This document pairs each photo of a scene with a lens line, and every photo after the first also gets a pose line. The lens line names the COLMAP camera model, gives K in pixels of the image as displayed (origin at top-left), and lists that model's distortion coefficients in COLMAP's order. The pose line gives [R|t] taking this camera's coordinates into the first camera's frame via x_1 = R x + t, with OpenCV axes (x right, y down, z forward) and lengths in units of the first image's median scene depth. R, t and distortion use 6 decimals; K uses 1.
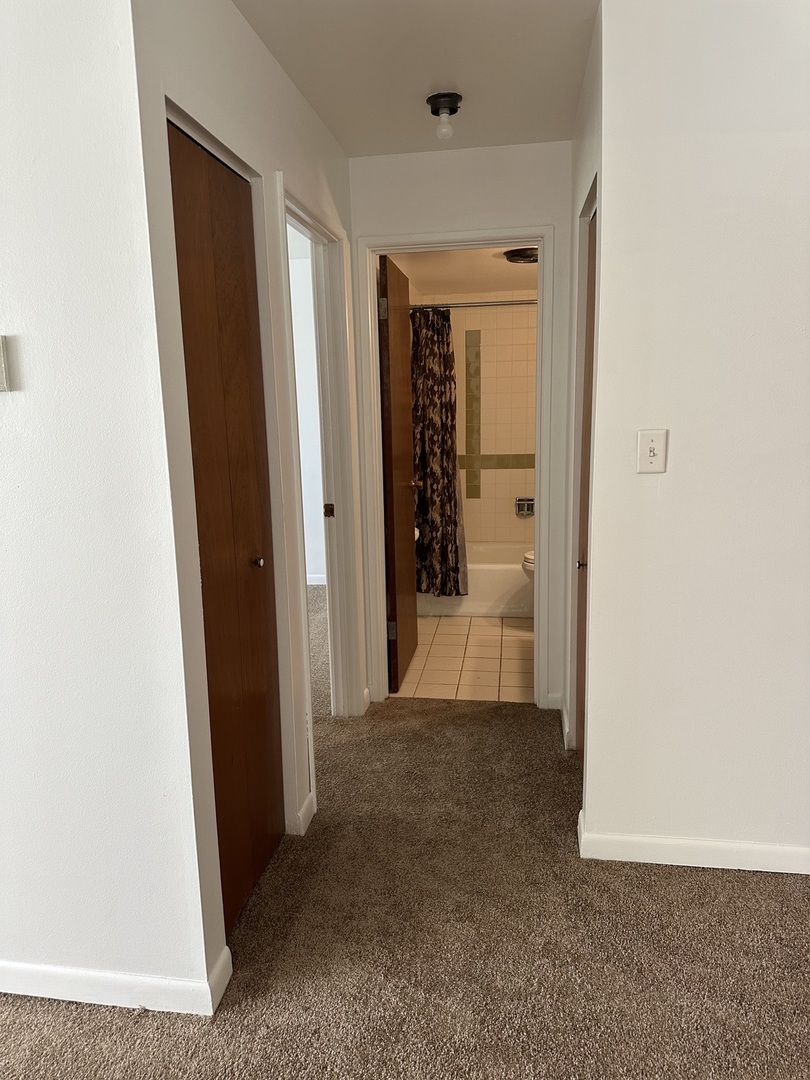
lens RADIAL K [[775.6, 0, 408.4], [0, 775.6, 545.3], [0, 0, 1]] dist [0.051592, -0.075821]
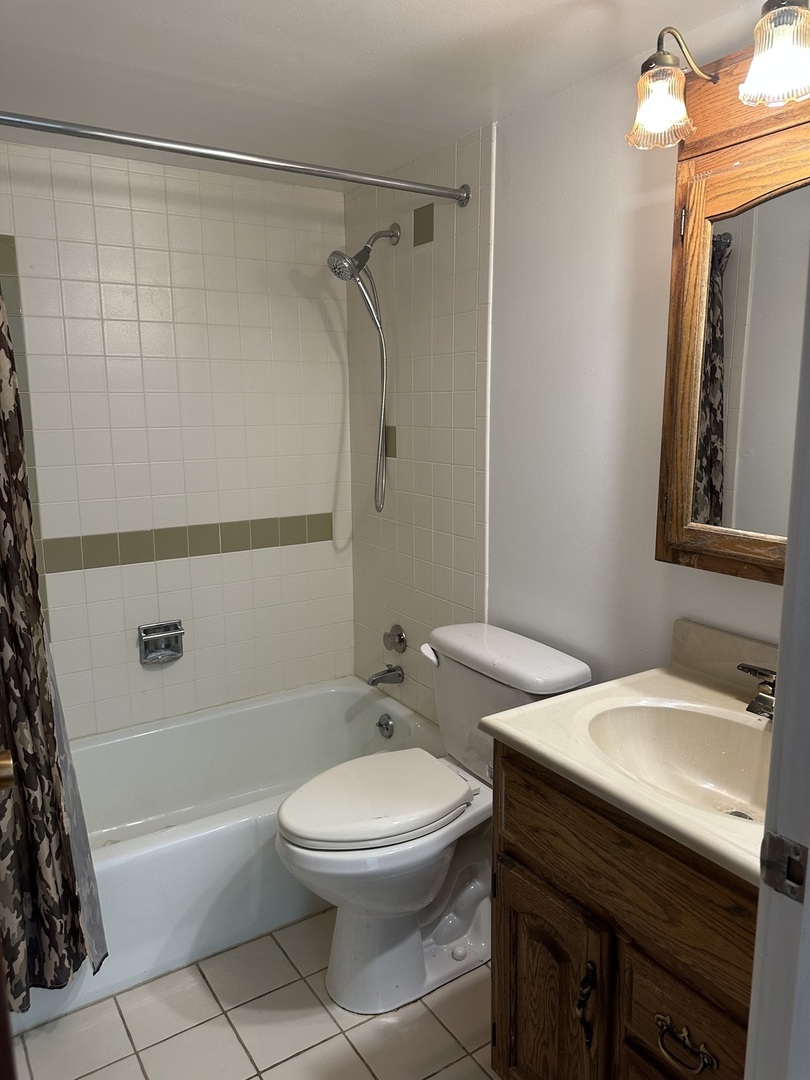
lens RADIAL K [[775.6, 0, 409.7], [0, 775.6, 534.4], [0, 0, 1]] dist [0.051592, -0.075821]
pose [[0.756662, -0.098519, 0.646340, -0.031286], [0.116246, 0.993103, 0.015288, -0.117992], [-0.643389, 0.063566, 0.762896, 0.639389]]
